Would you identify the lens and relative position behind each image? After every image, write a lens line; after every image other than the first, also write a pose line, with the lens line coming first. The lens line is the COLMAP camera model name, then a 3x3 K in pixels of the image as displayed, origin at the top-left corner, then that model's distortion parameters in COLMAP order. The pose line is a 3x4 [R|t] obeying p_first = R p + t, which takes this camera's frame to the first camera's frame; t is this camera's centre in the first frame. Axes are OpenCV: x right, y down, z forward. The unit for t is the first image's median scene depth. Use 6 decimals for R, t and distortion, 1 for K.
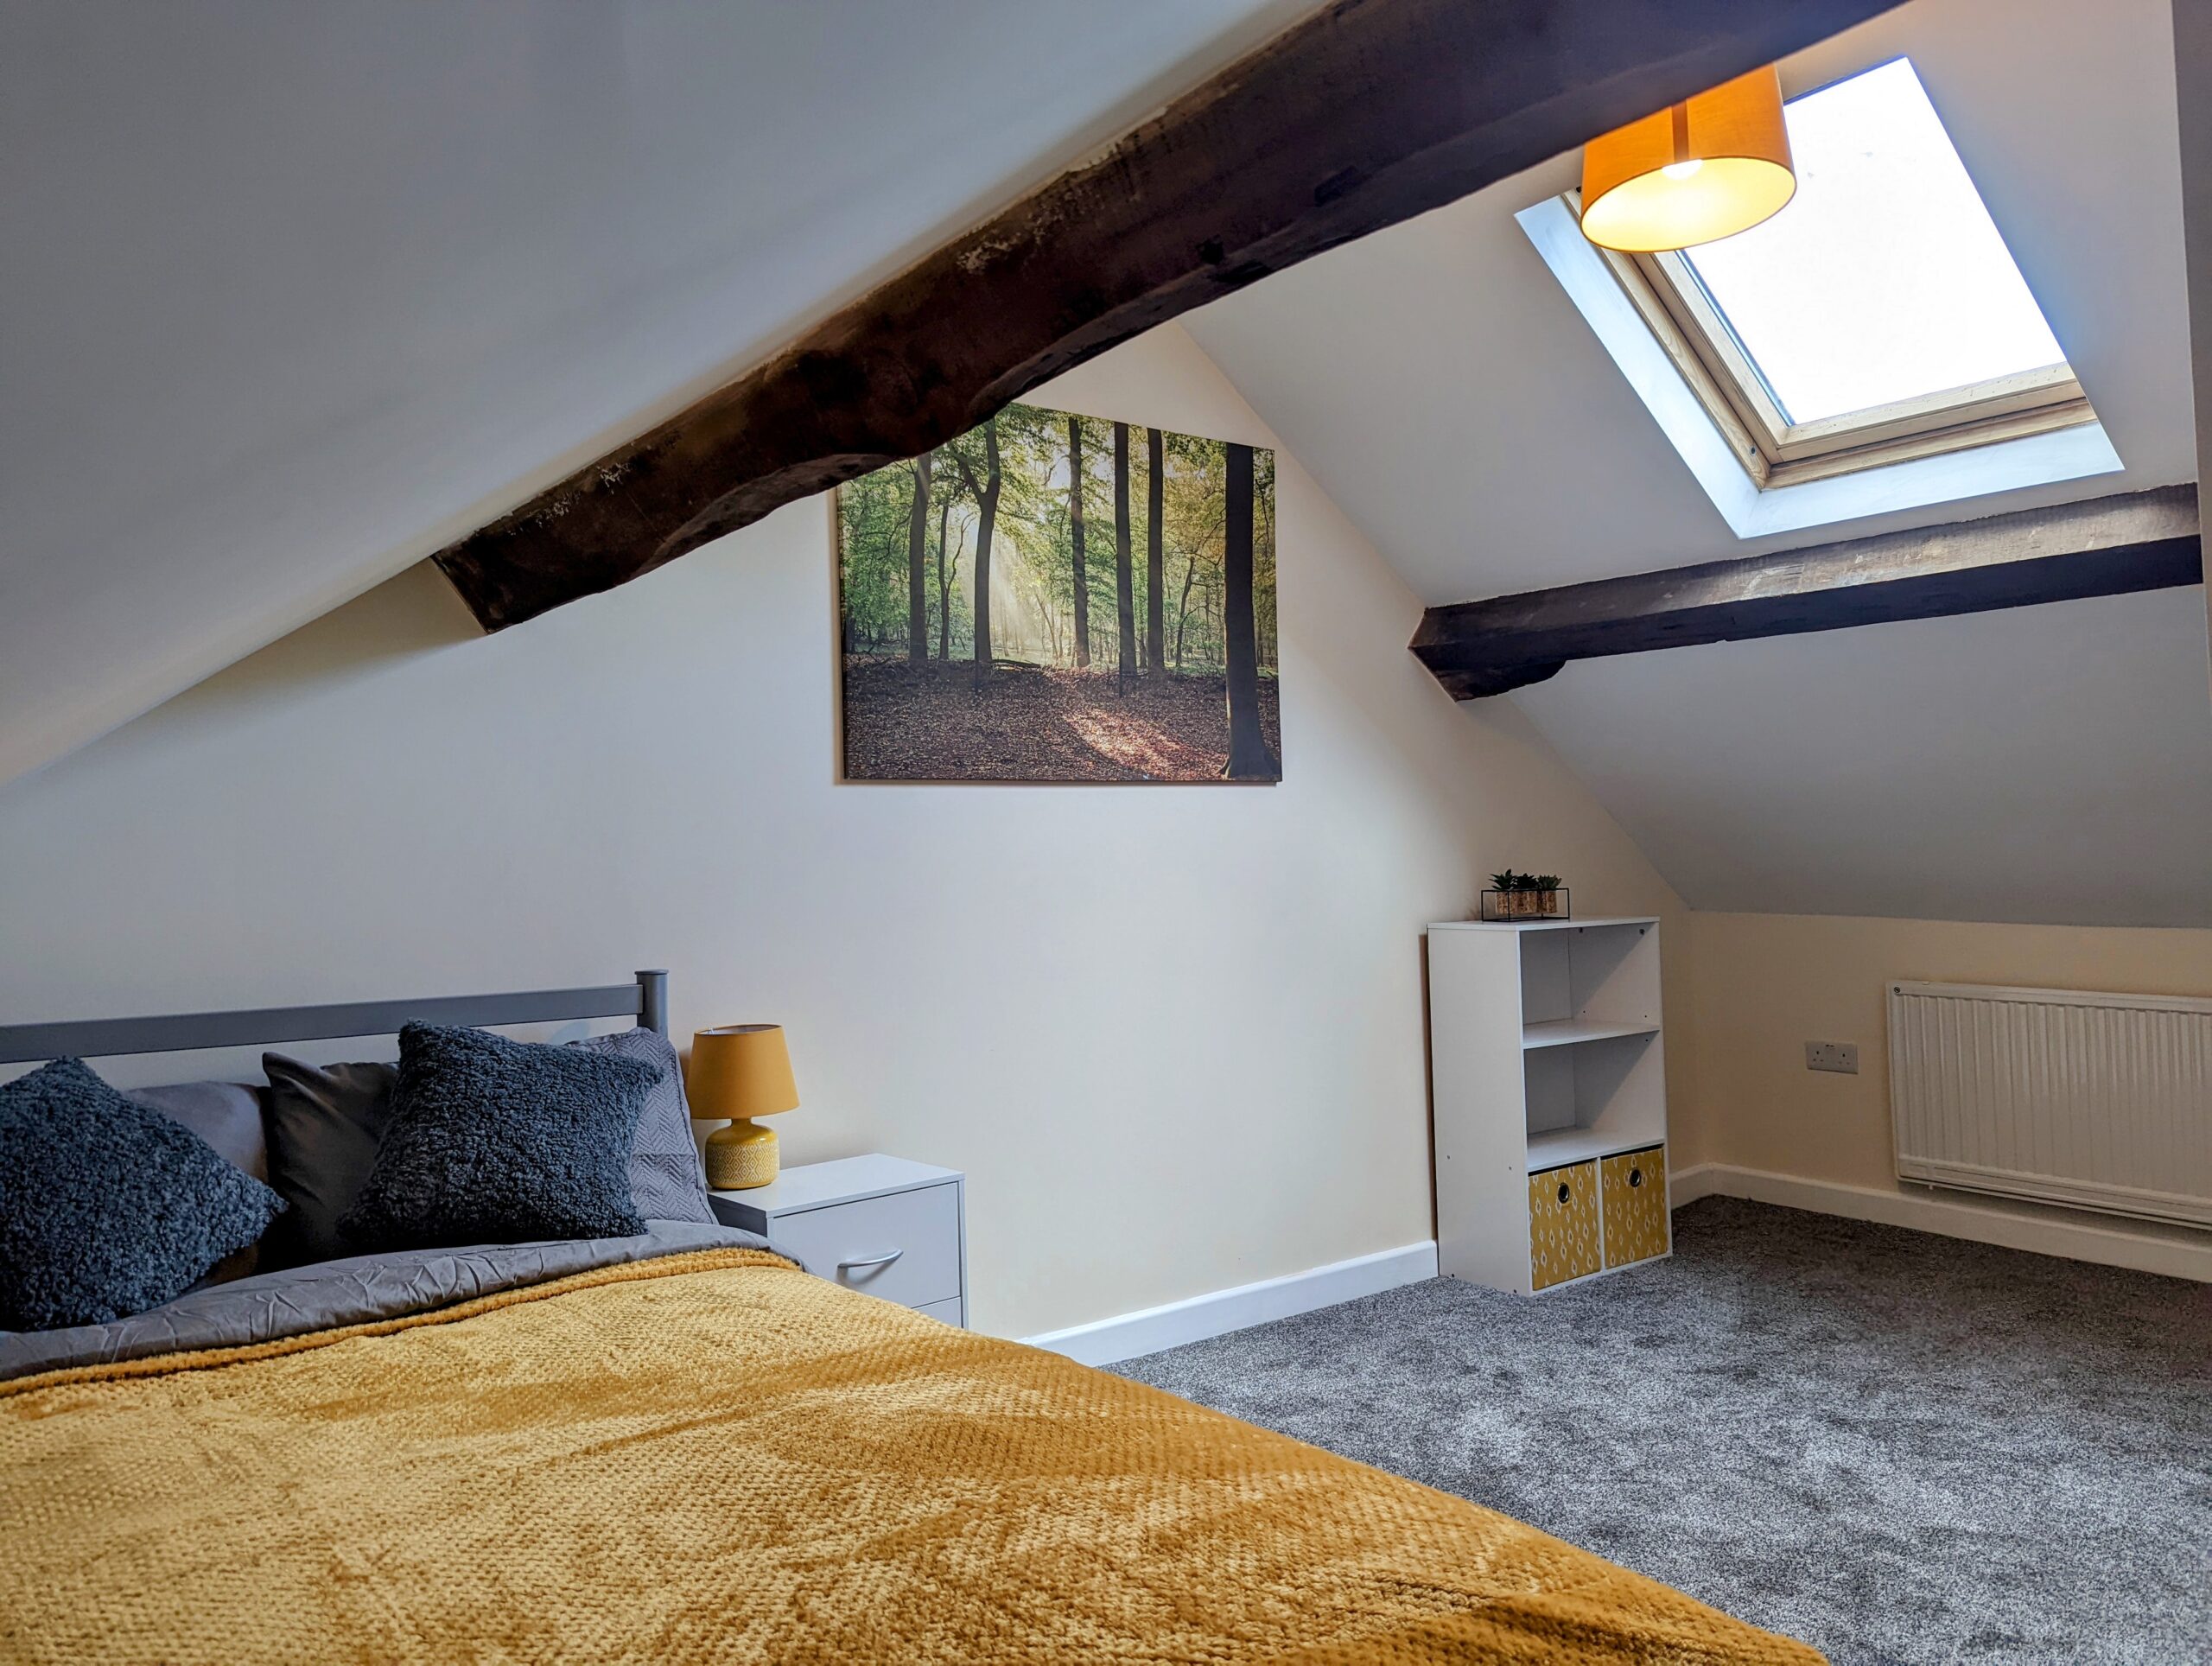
lens RADIAL K [[1564.5, 0, 1102.3], [0, 1564.5, 818.5], [0, 0, 1]] dist [0.011019, -0.004109]
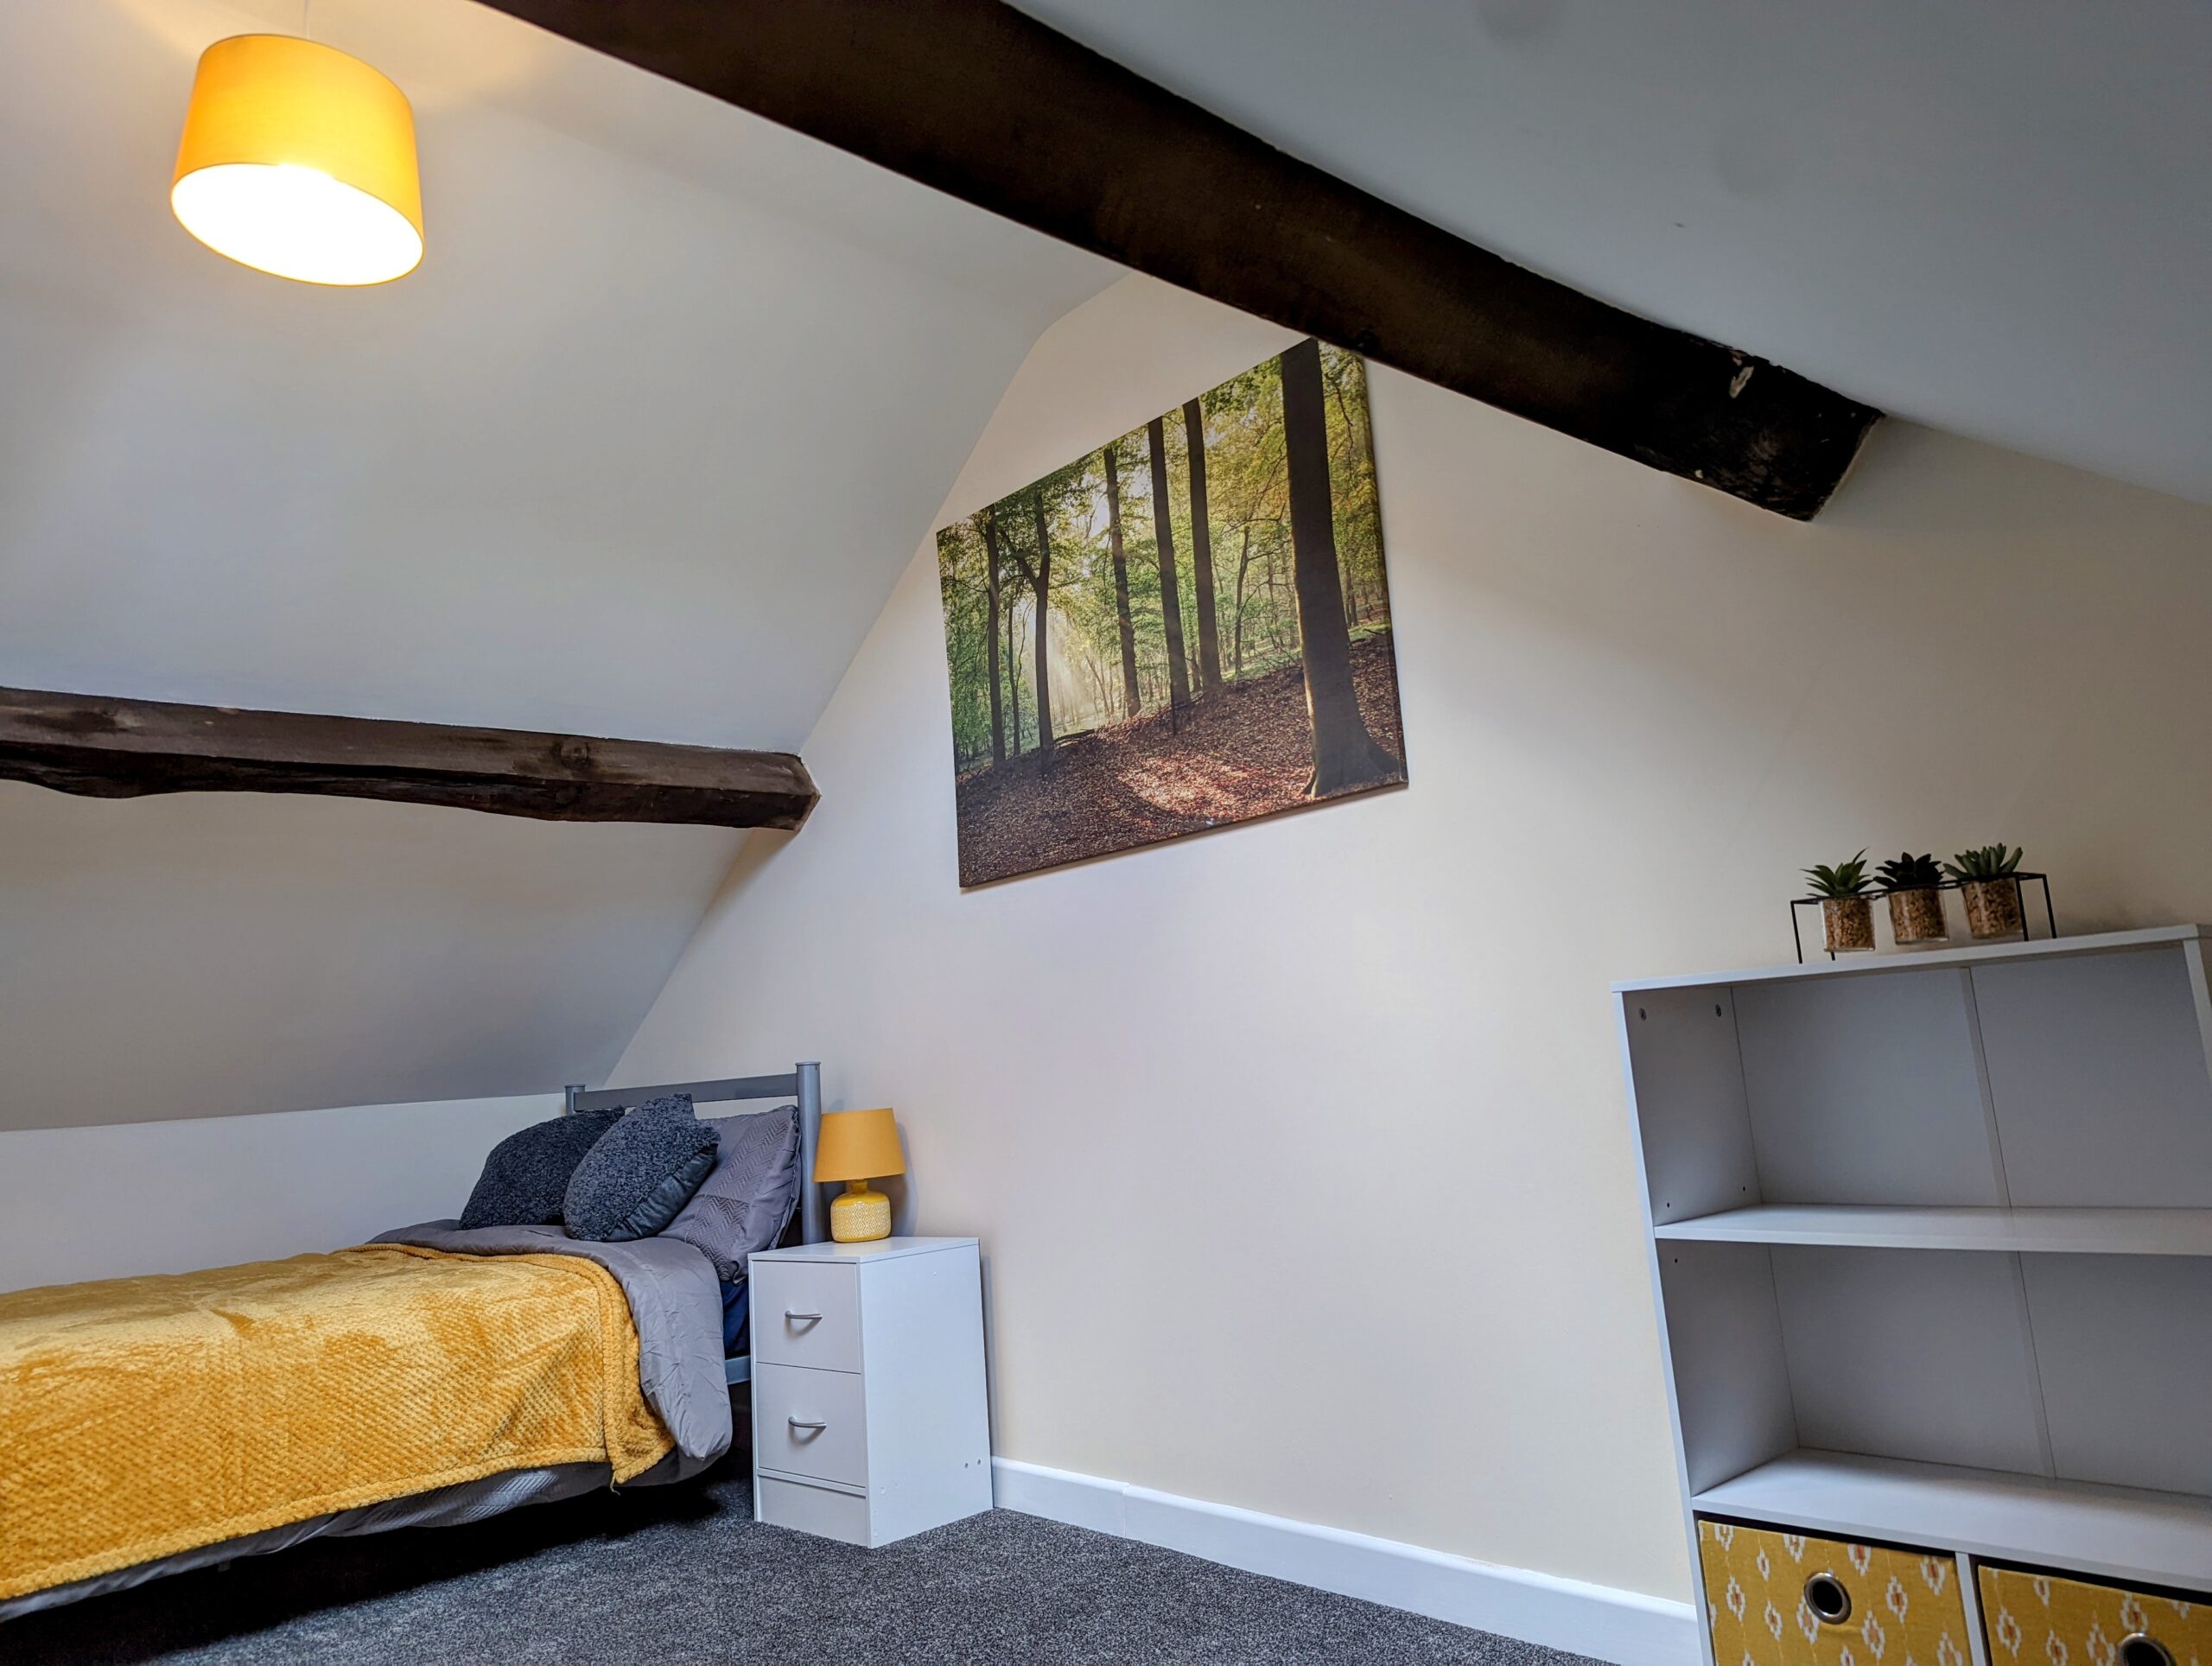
lens RADIAL K [[1564.5, 0, 1099.0], [0, 1564.5, 845.2], [0, 0, 1]] dist [0.011019, -0.004109]
pose [[0.067103, -0.136996, -0.988296, 0.832181], [0.085472, 0.987677, -0.131106, 0.086966], [0.994078, -0.075674, 0.077986, 0.895957]]
